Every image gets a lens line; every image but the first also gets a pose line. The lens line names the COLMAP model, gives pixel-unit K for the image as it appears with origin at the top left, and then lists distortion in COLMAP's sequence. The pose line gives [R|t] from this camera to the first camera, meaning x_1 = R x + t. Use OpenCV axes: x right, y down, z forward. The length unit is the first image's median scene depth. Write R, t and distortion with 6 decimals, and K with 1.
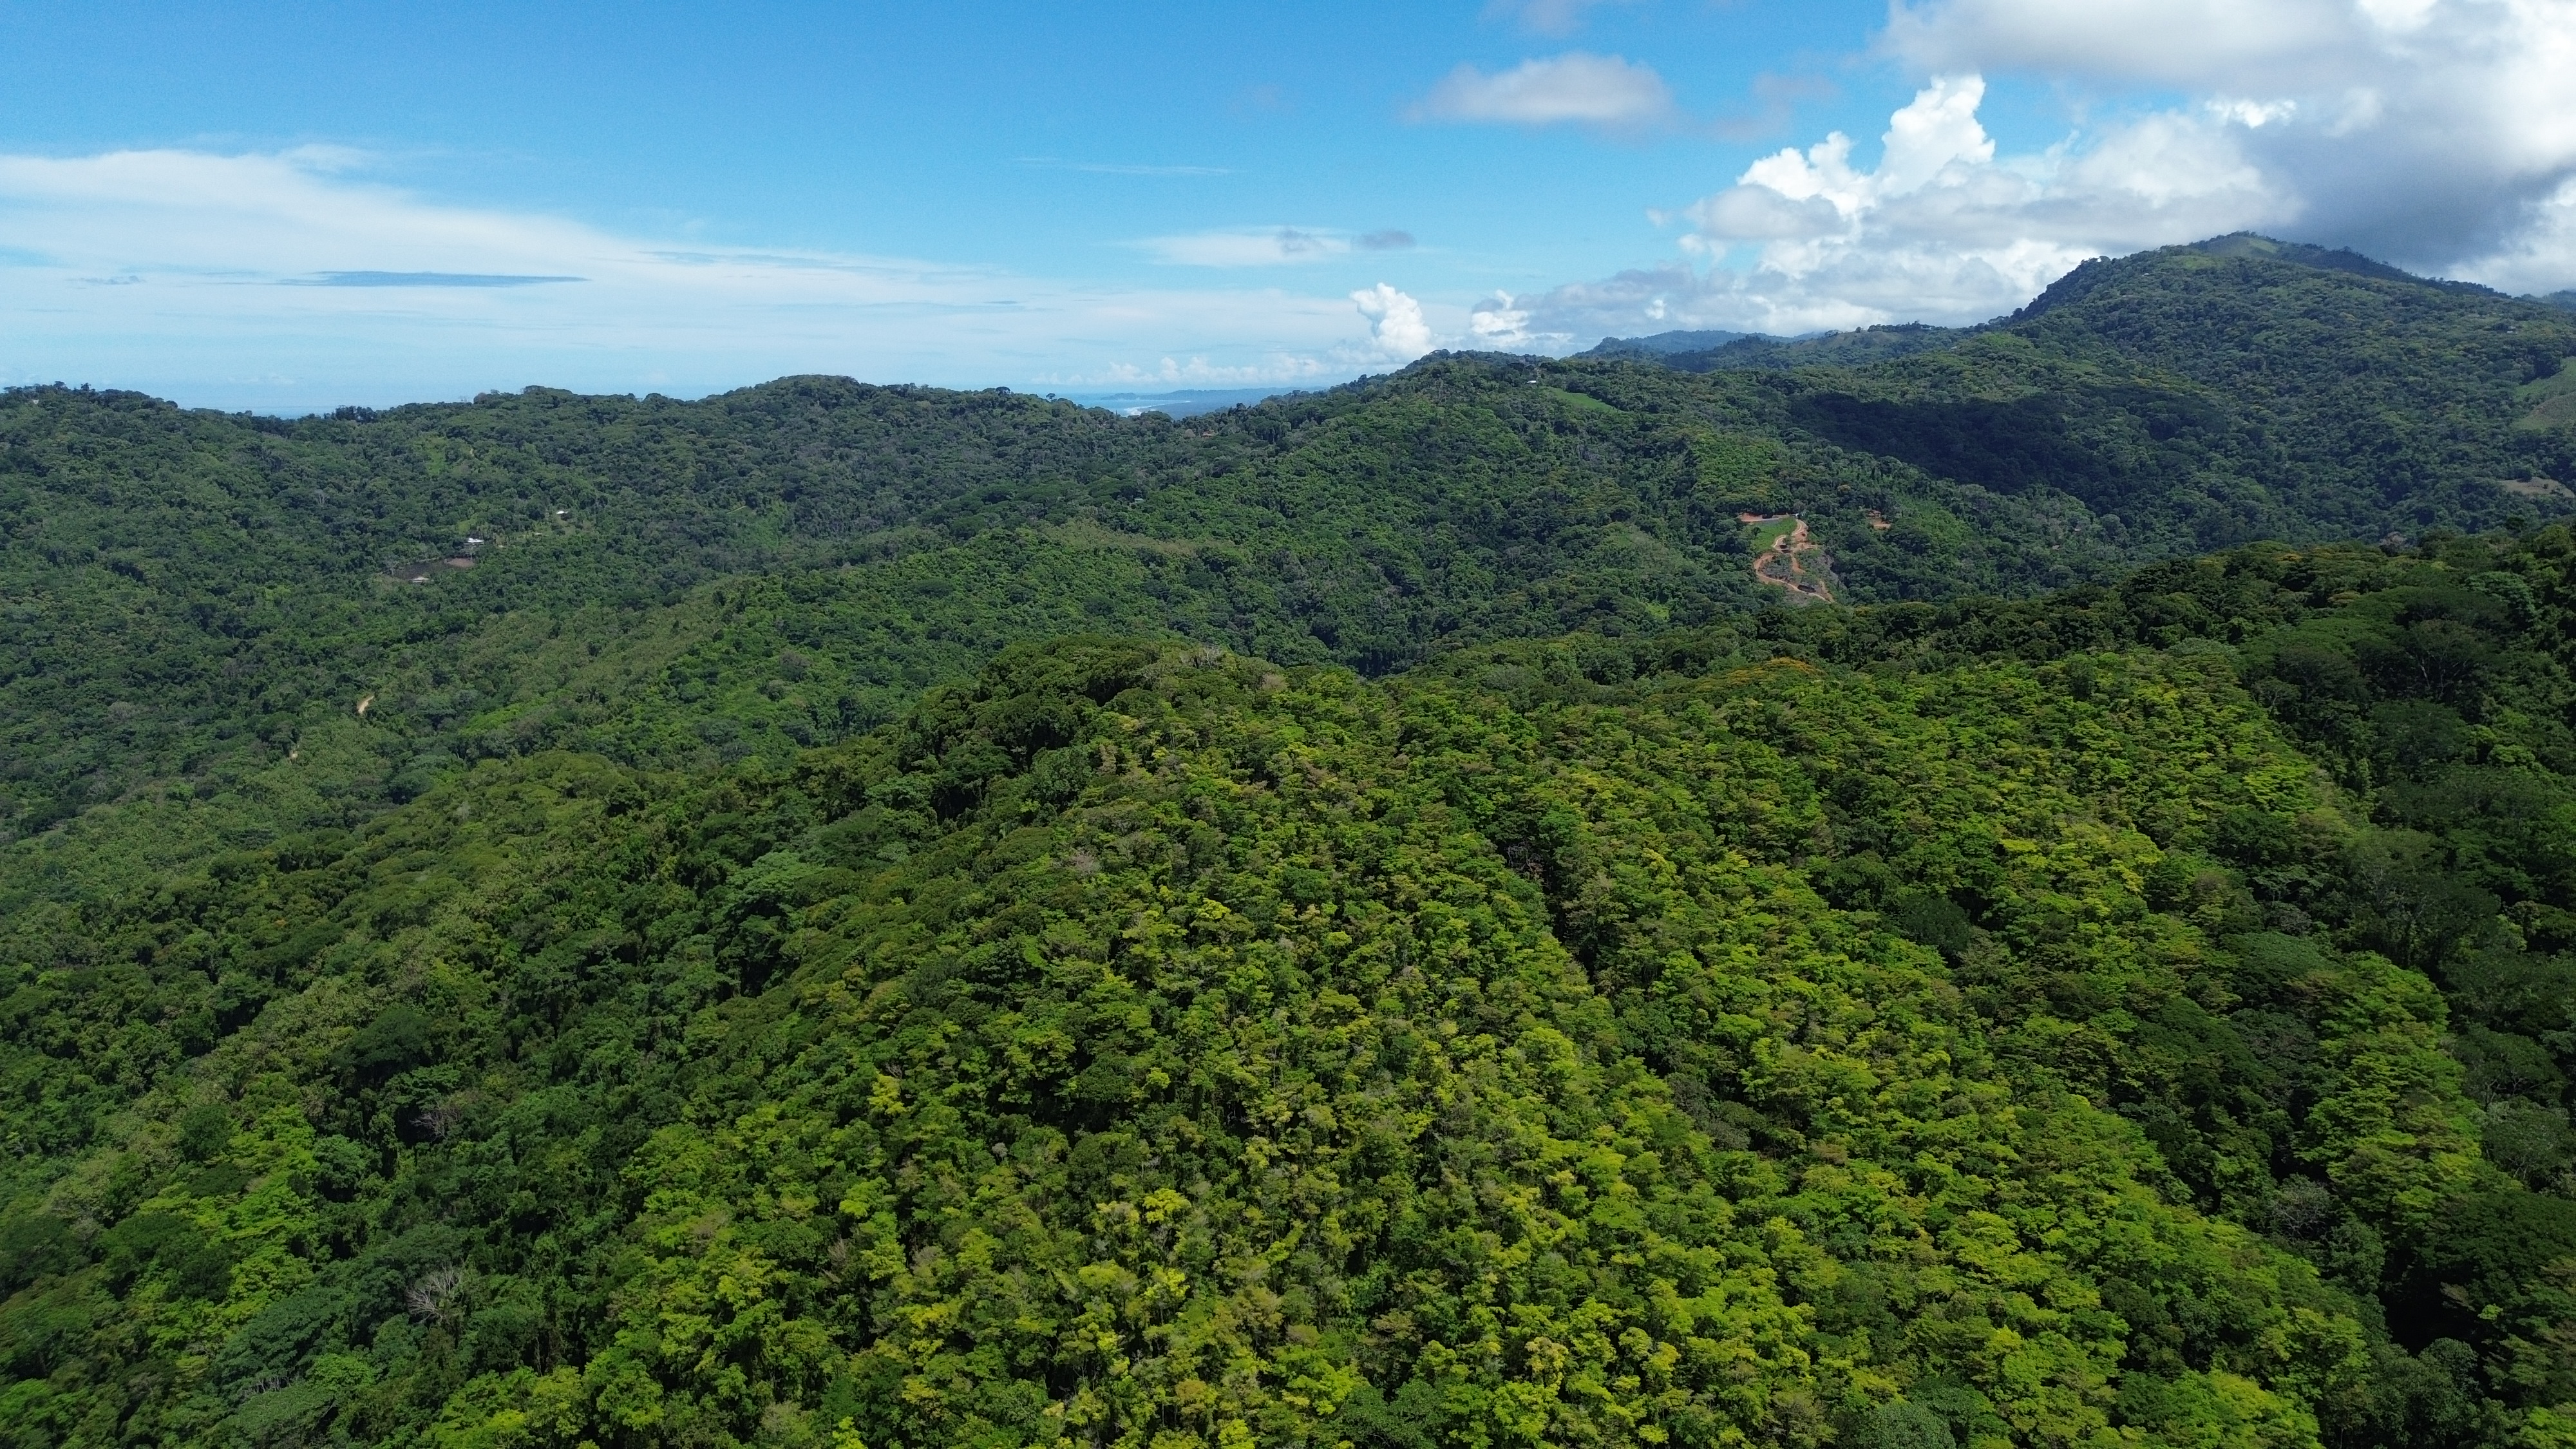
lens RADIAL K [[1821.6, 0, 1276.0], [0, 1821.6, 714.9], [0, 0, 1]] dist [0.062215, -0.062104]
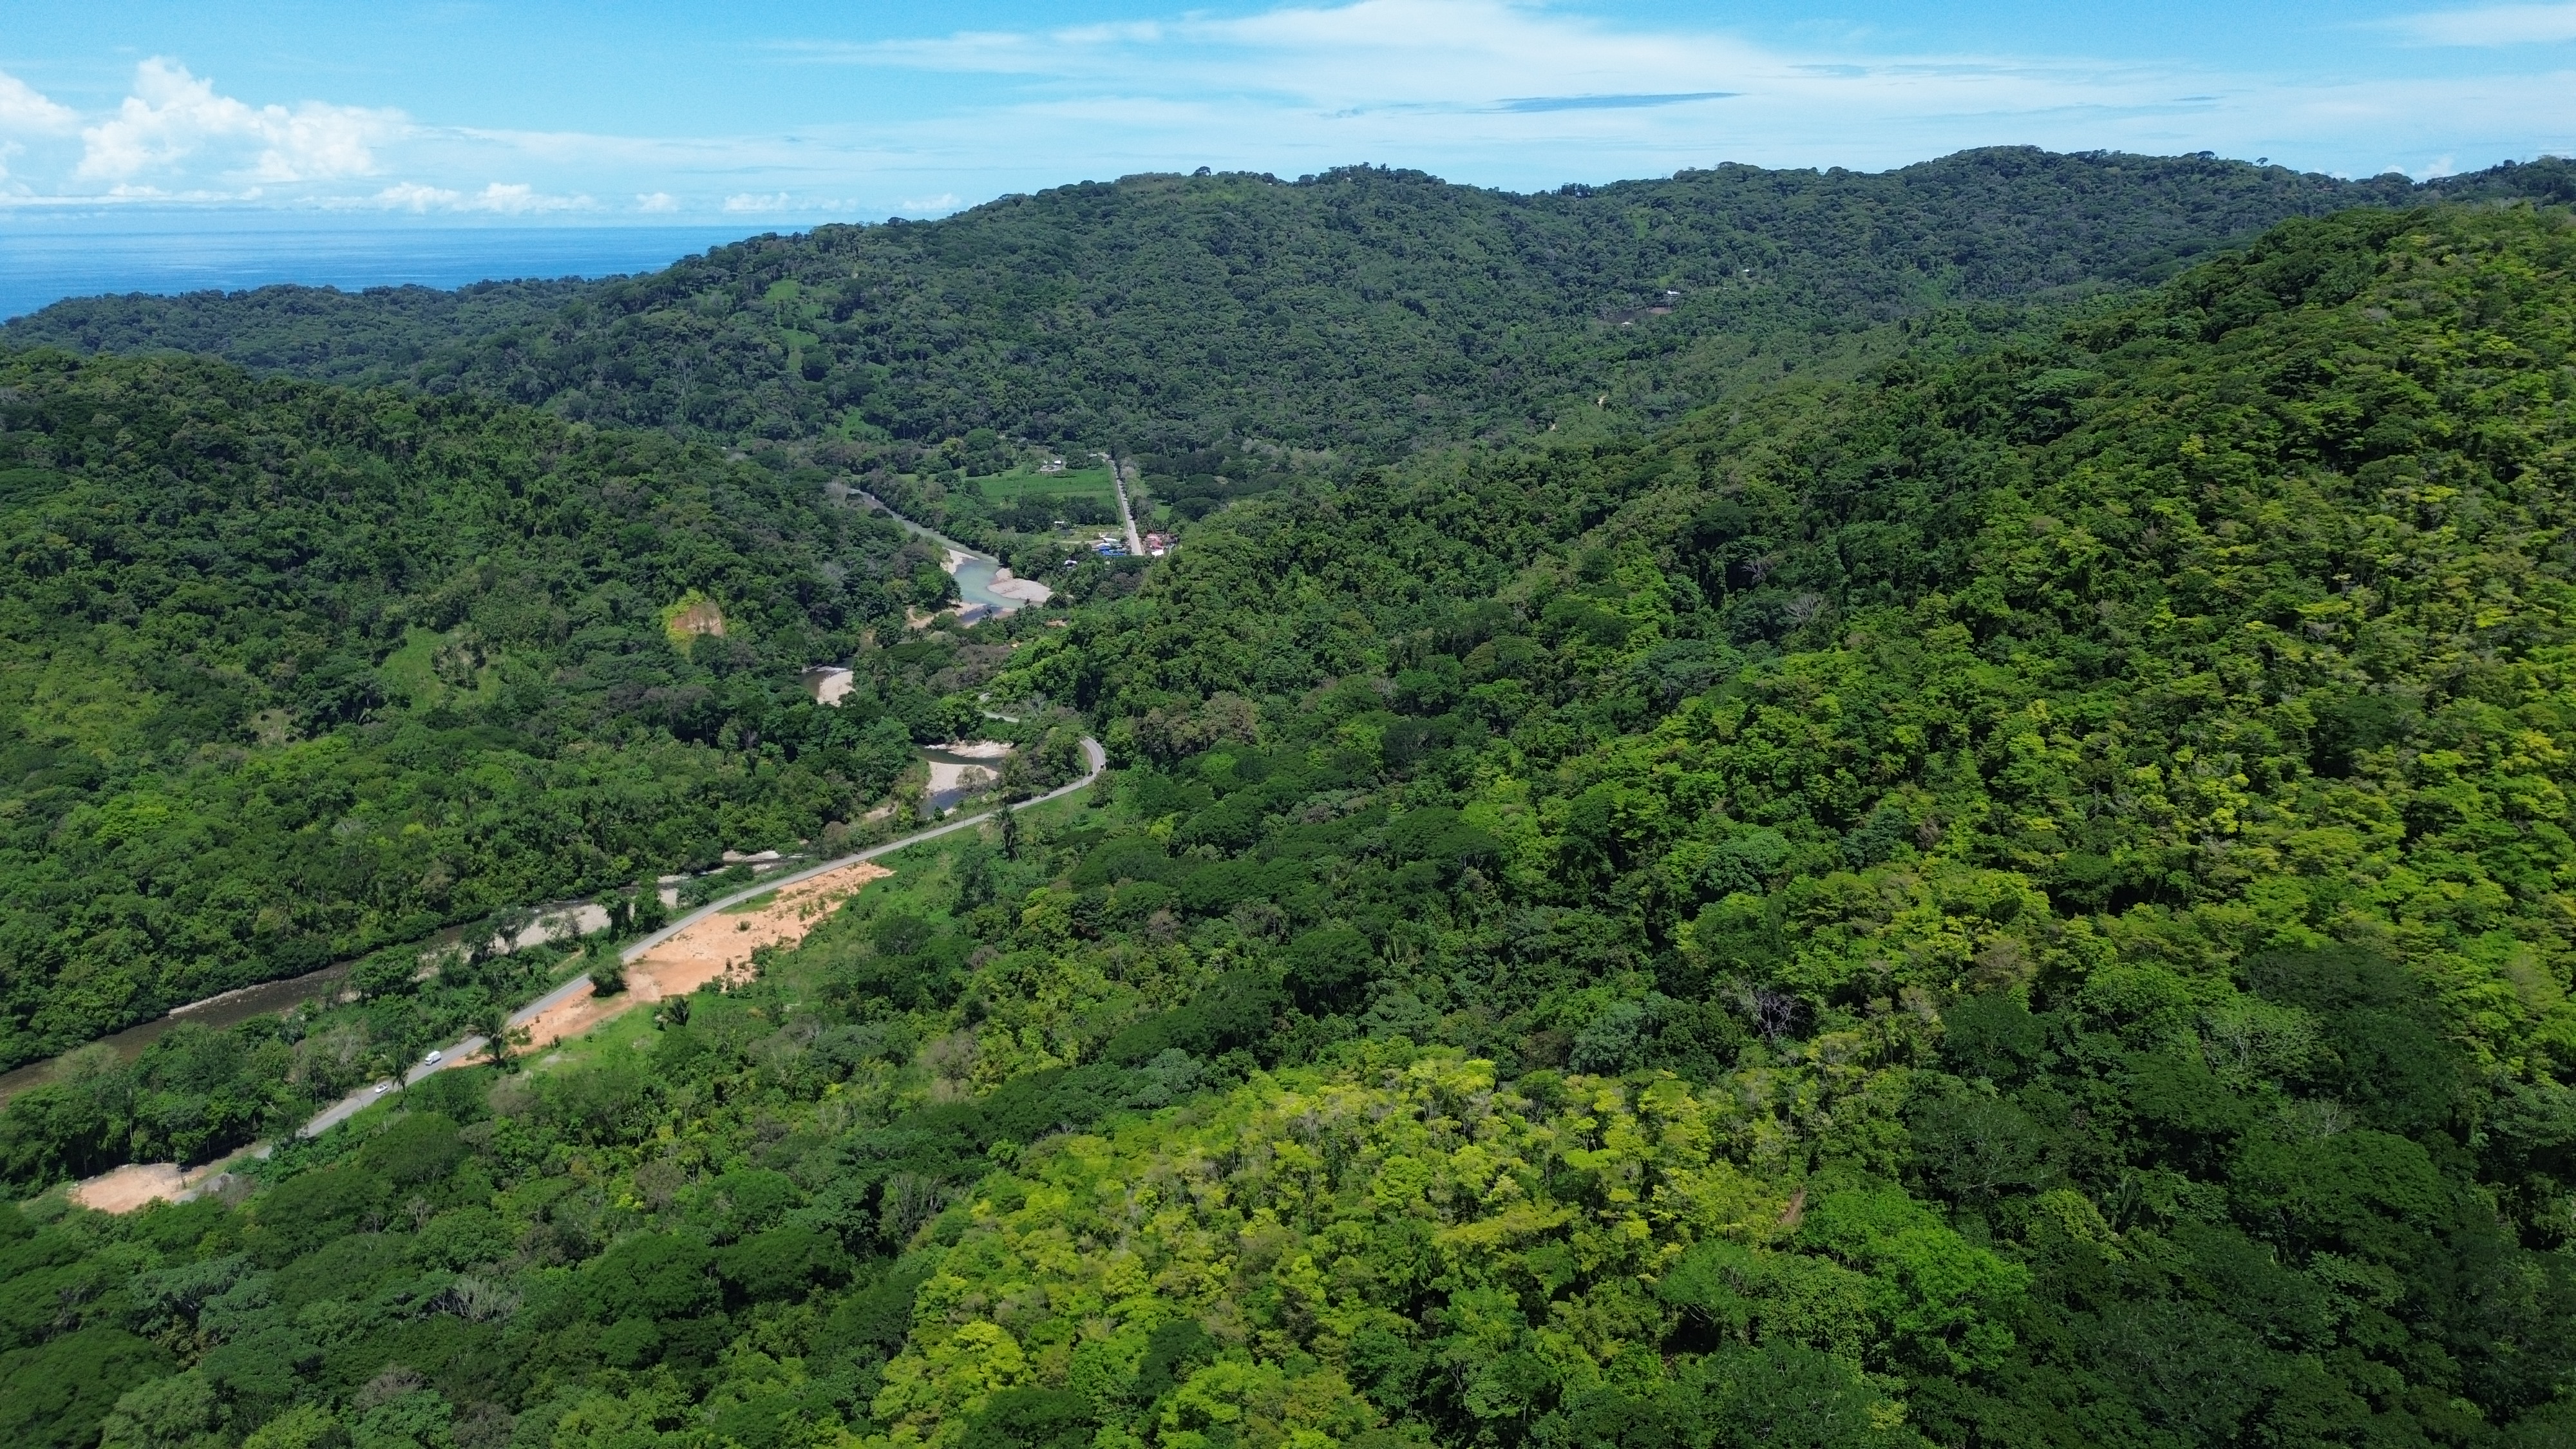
lens RADIAL K [[1821.6, 0, 1272.8], [0, 1821.6, 730.4], [0, 0, 1]] dist [0.062215, -0.062104]
pose [[0.835128, 0.144474, -0.530744, -0.006646], [-0.092674, 0.988053, 0.123135, 0.071987], [0.542193, -0.053647, 0.838540, -0.118364]]
